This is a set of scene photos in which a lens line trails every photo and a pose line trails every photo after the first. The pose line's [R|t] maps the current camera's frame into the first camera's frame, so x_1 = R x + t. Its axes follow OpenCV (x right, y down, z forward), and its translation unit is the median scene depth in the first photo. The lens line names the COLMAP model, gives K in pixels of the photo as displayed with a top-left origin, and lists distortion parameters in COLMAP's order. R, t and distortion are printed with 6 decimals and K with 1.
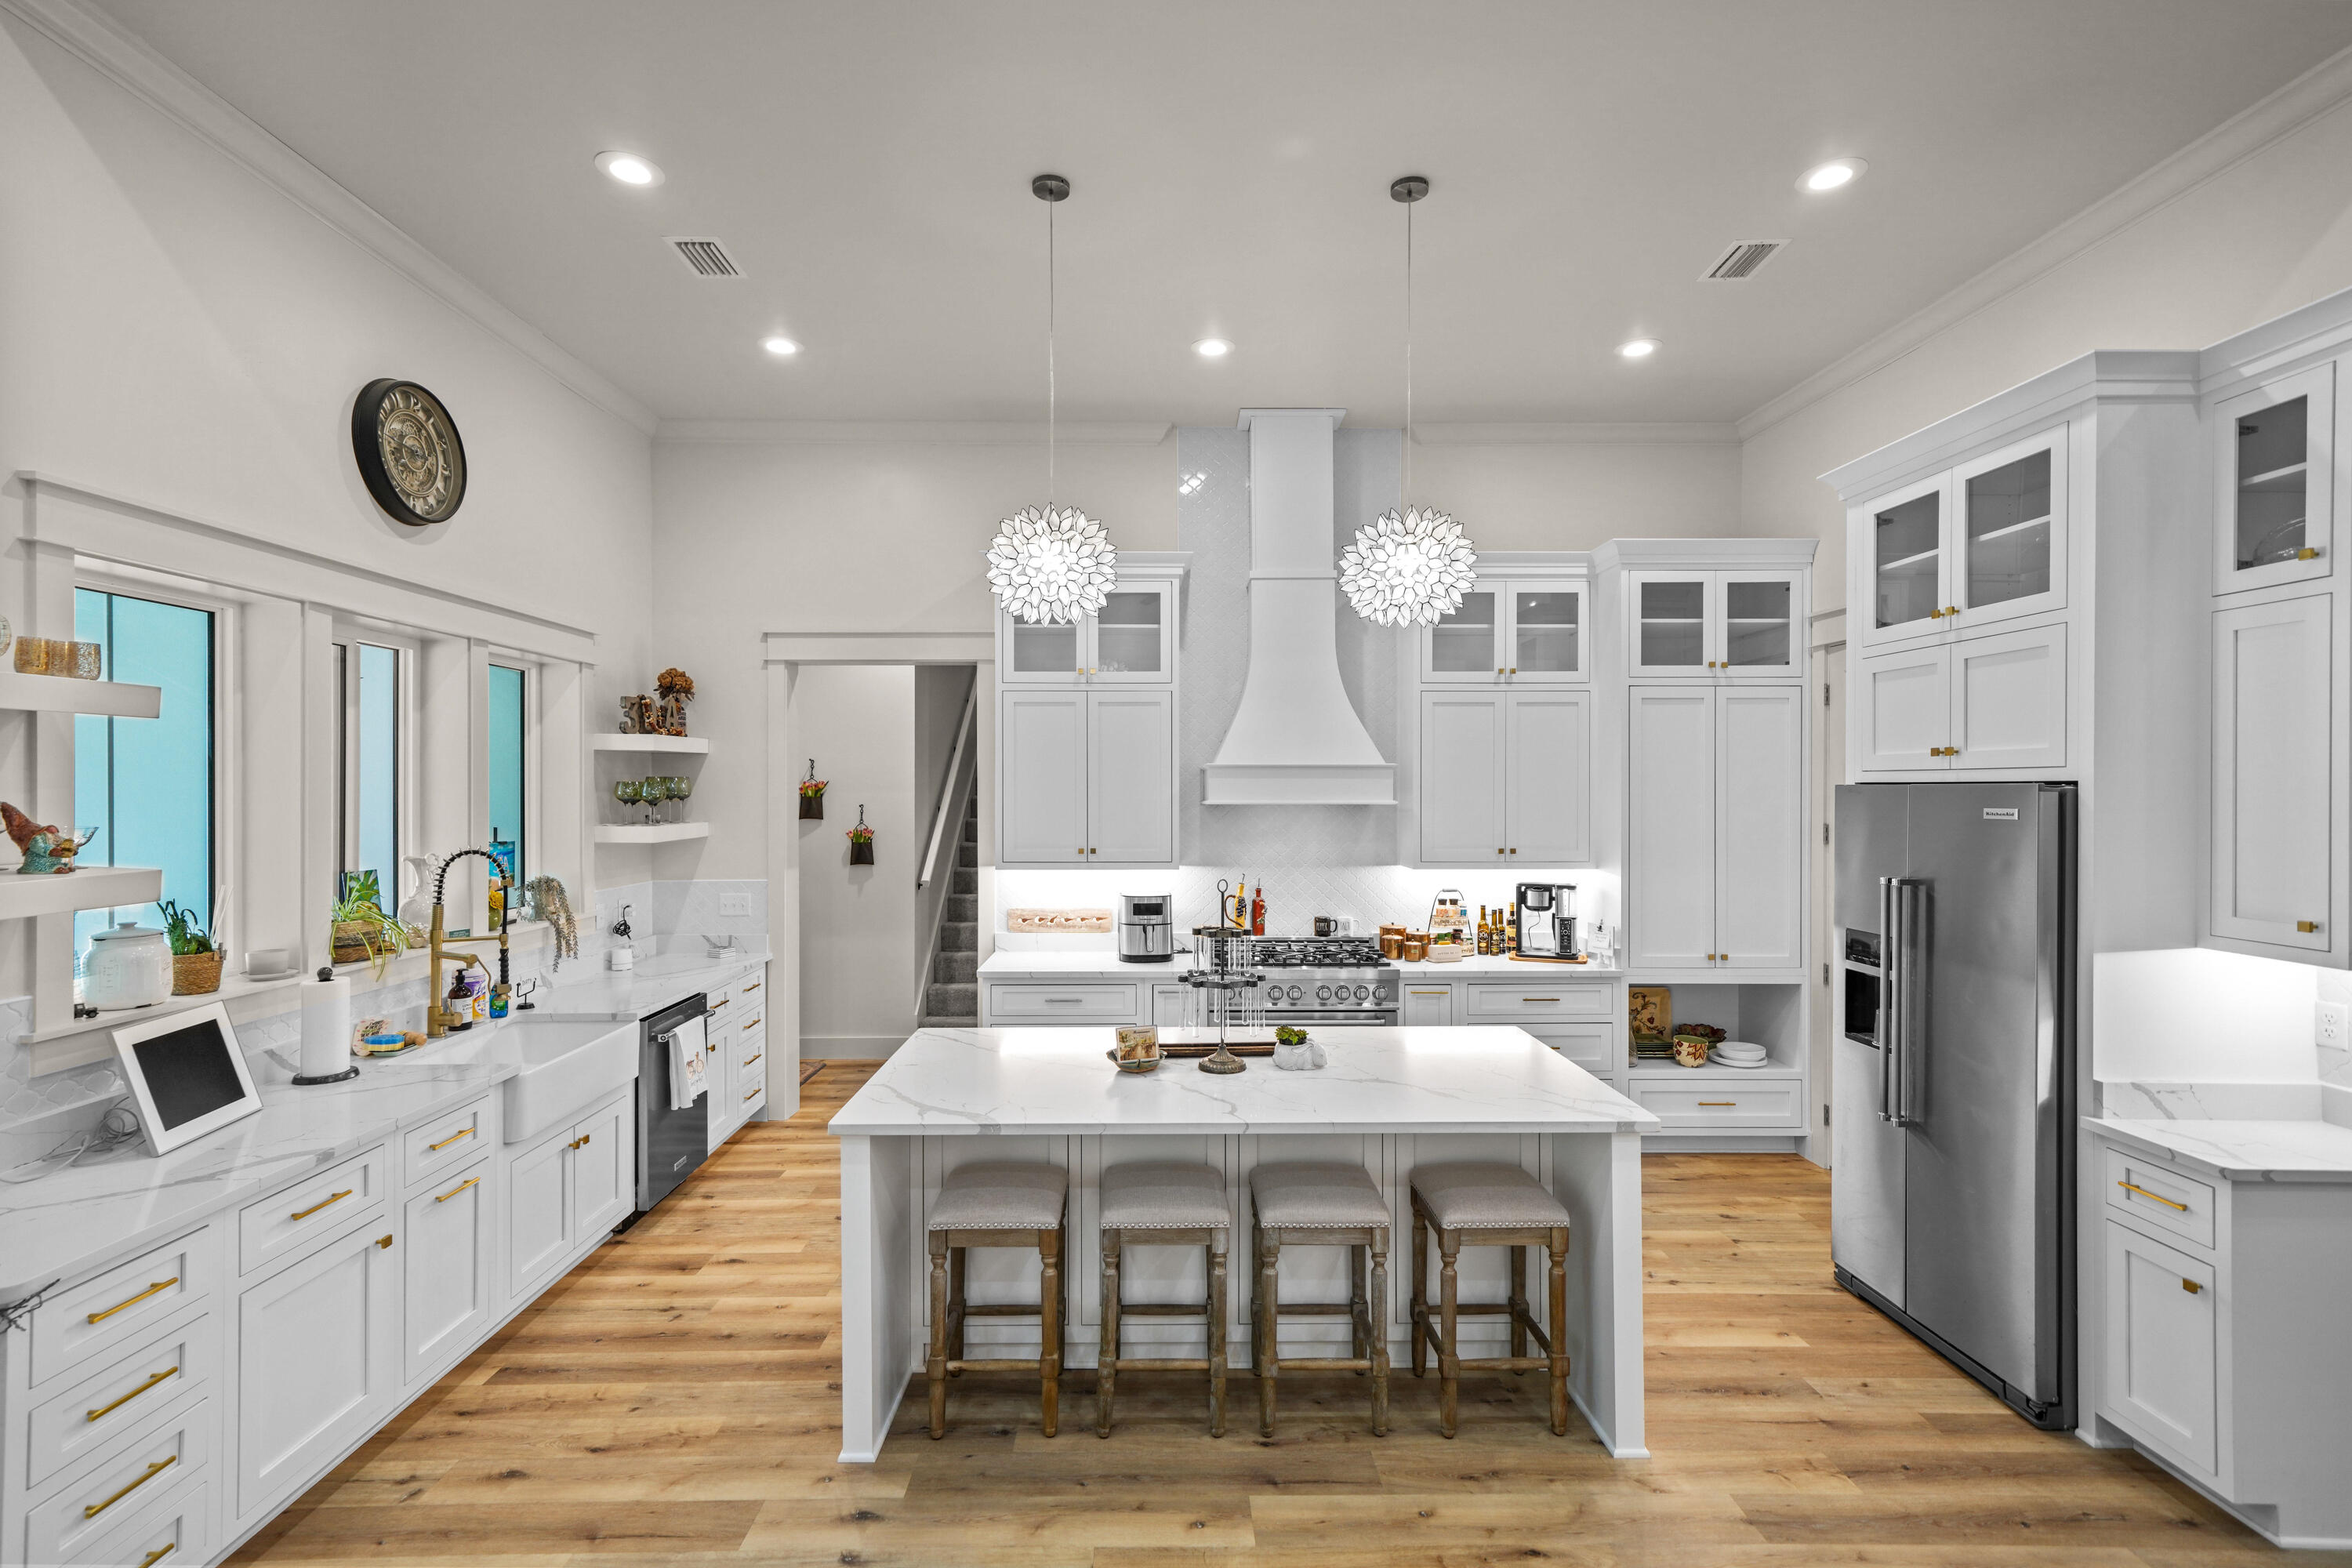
lens RADIAL K [[1105.7, 0, 1146.2], [0, 1105.7, 790.1], [0, 0, 1]] dist [0.019569, 0.000650]
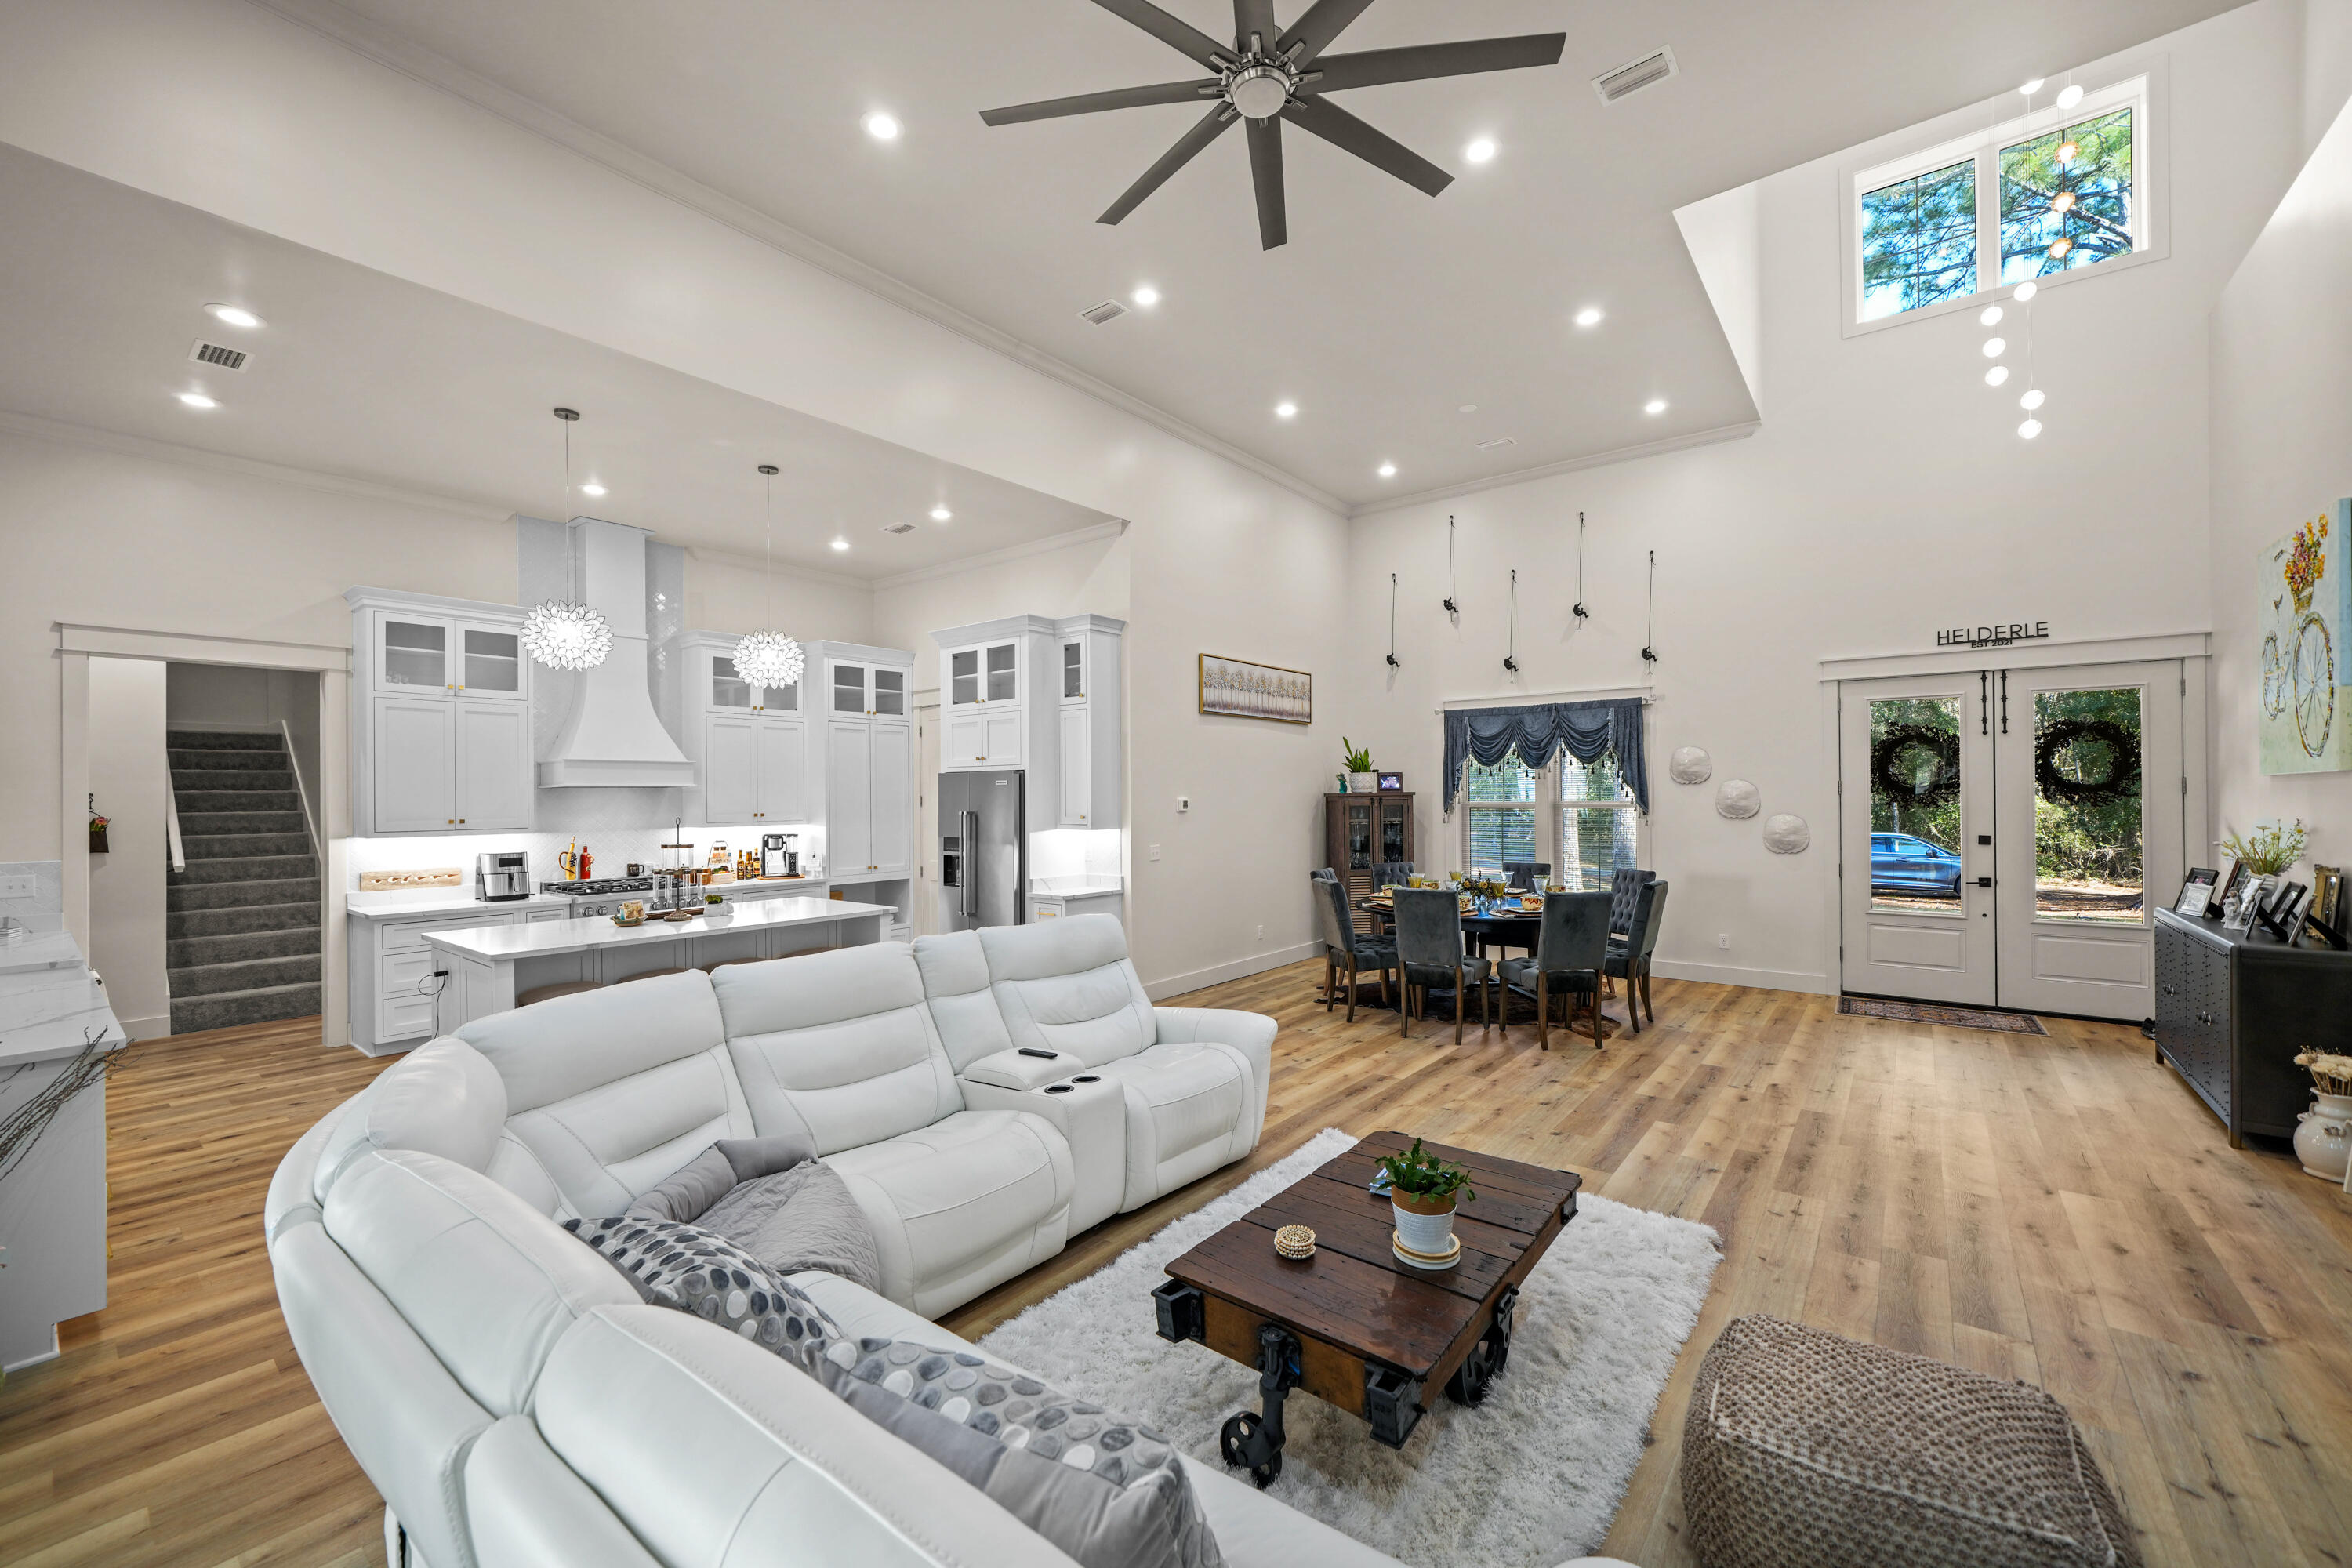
lens RADIAL K [[960.9, 0, 1169.7], [0, 960.9, 788.5], [0, 0, 1]] dist [0.002549, -0.000681]
pose [[0.633653, -0.000228, 0.773617, -0.613888], [0.009431, 0.999928, -0.007431, 0.047648], [-0.773560, 0.012005, 0.633610, -0.612357]]
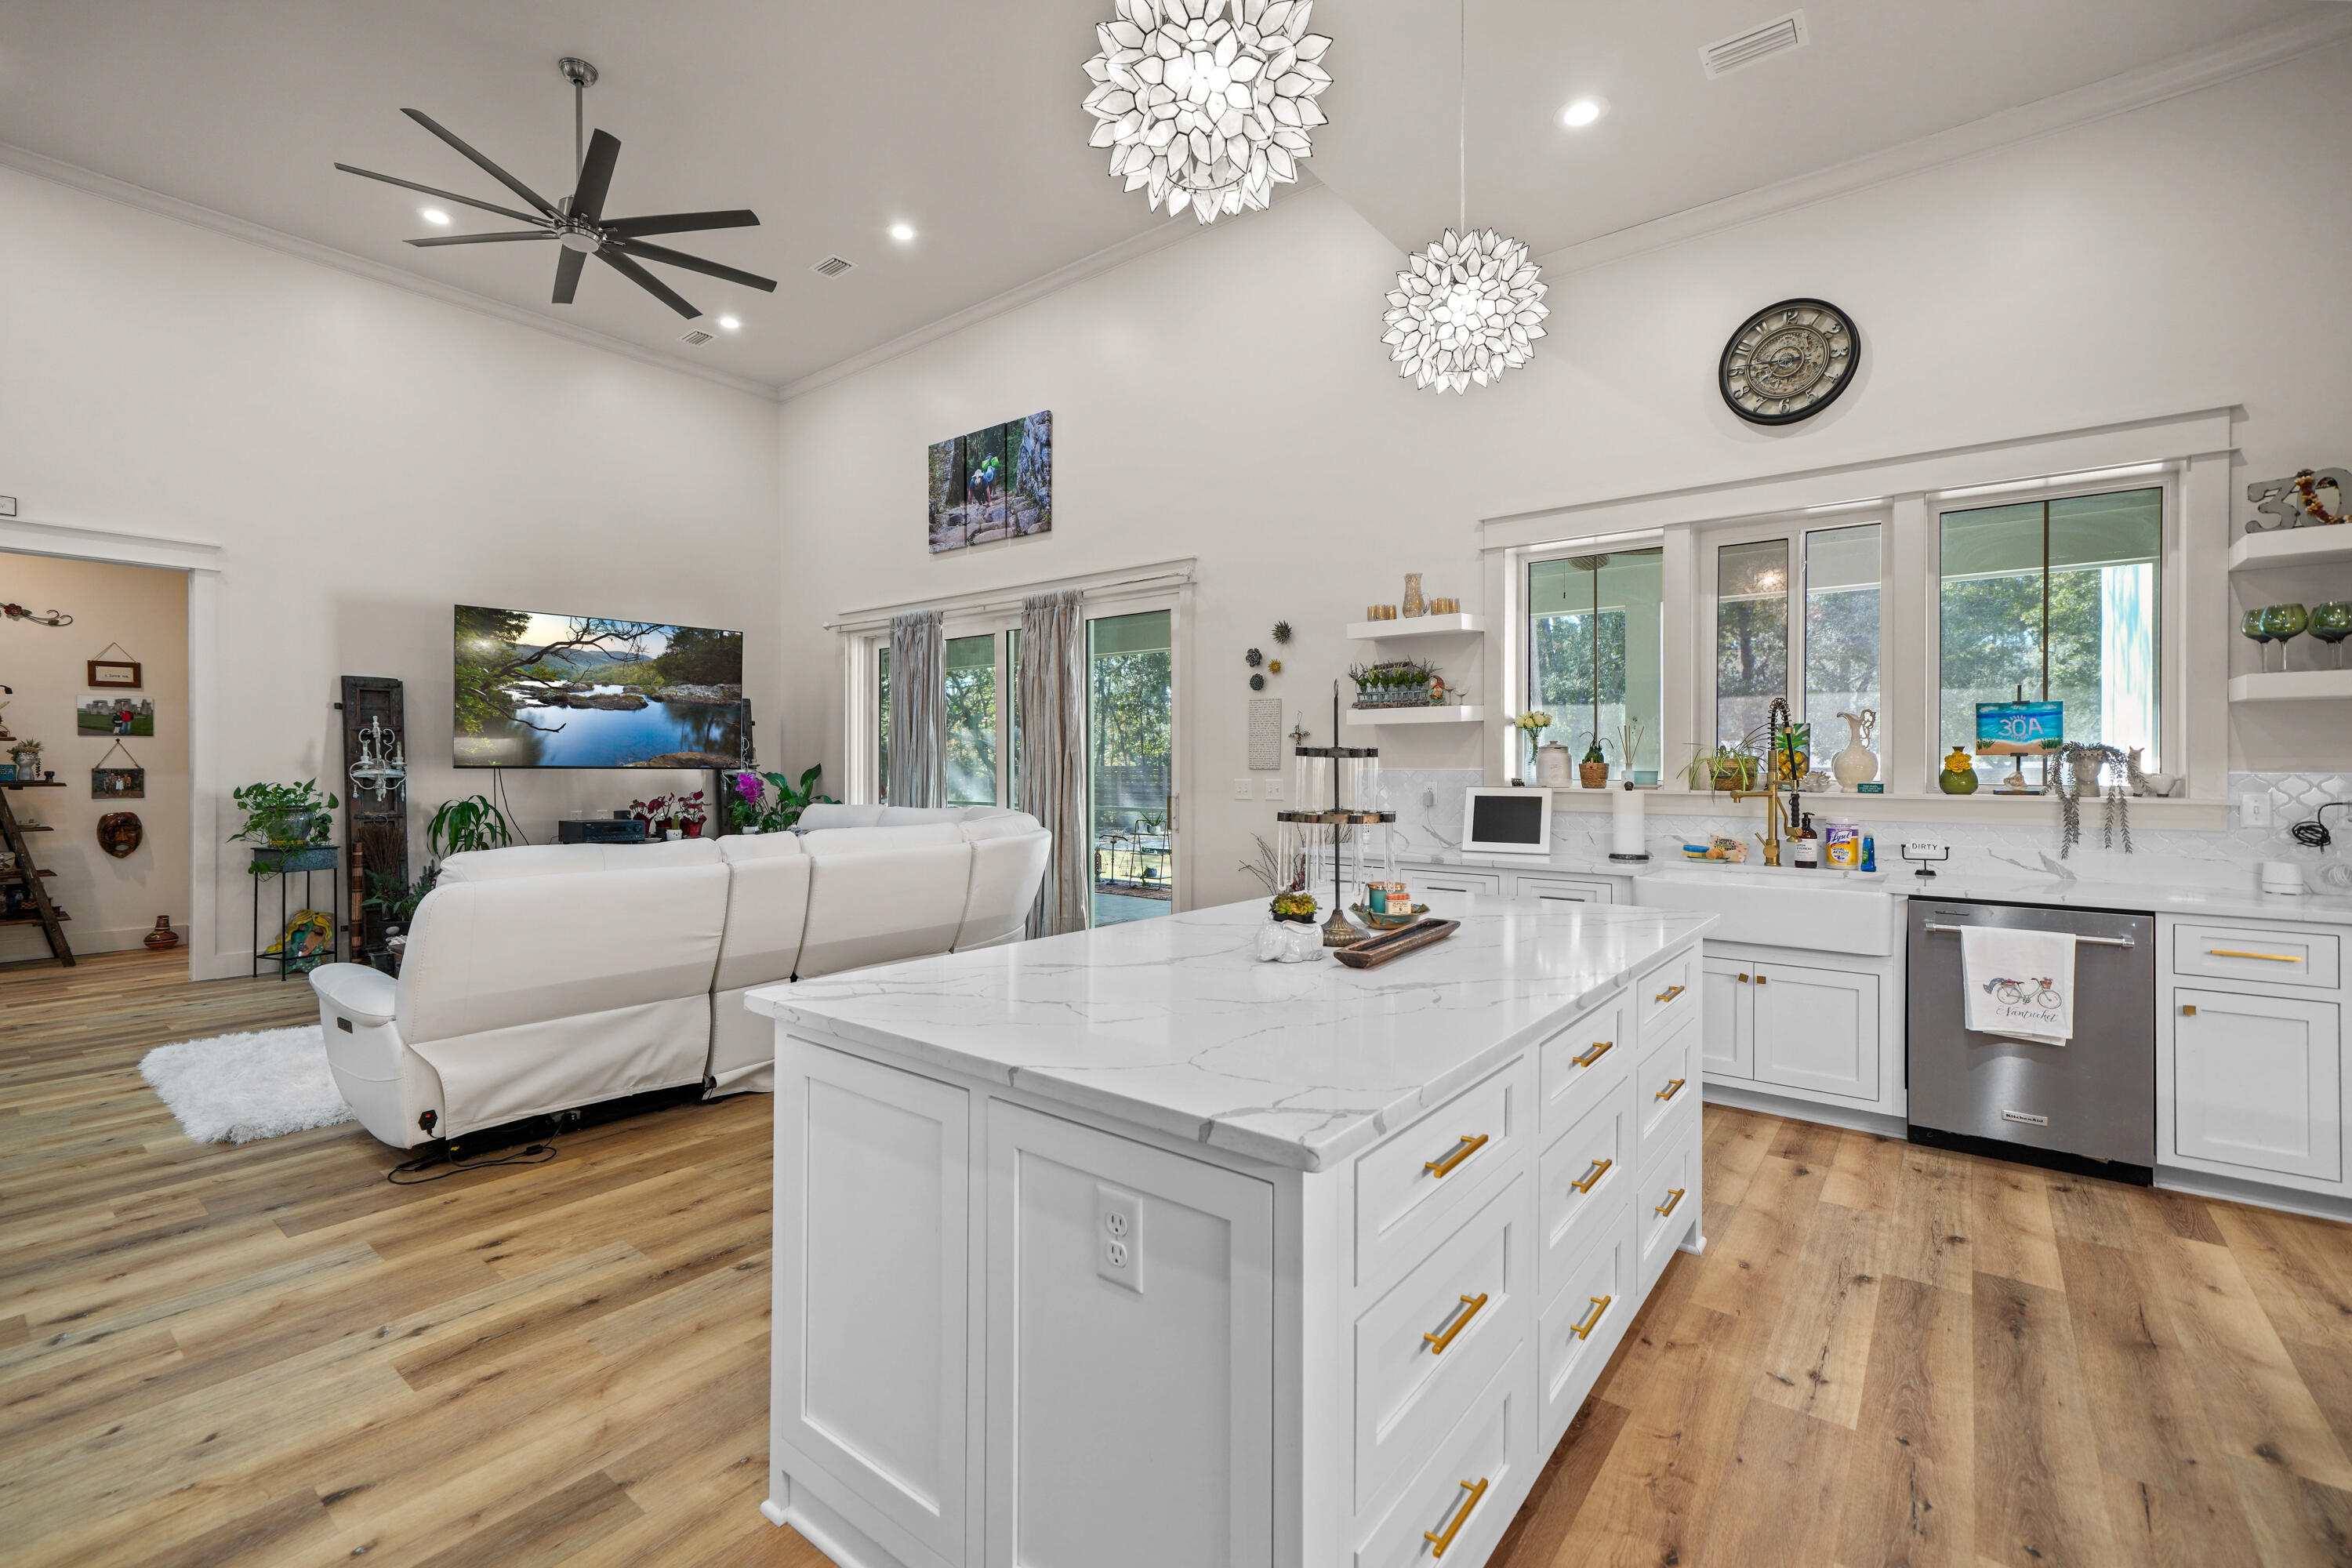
lens RADIAL K [[1010.8, 0, 1169.7], [0, 1010.8, 775.0], [0, 0, 1]] dist [-0.000678, -0.000033]
pose [[-0.629076, 0.000814, -0.777344, 0.590655], [-0.004608, 0.999978, 0.004776, 0.126560], [0.777331, 0.006586, -0.629058, 1.210832]]
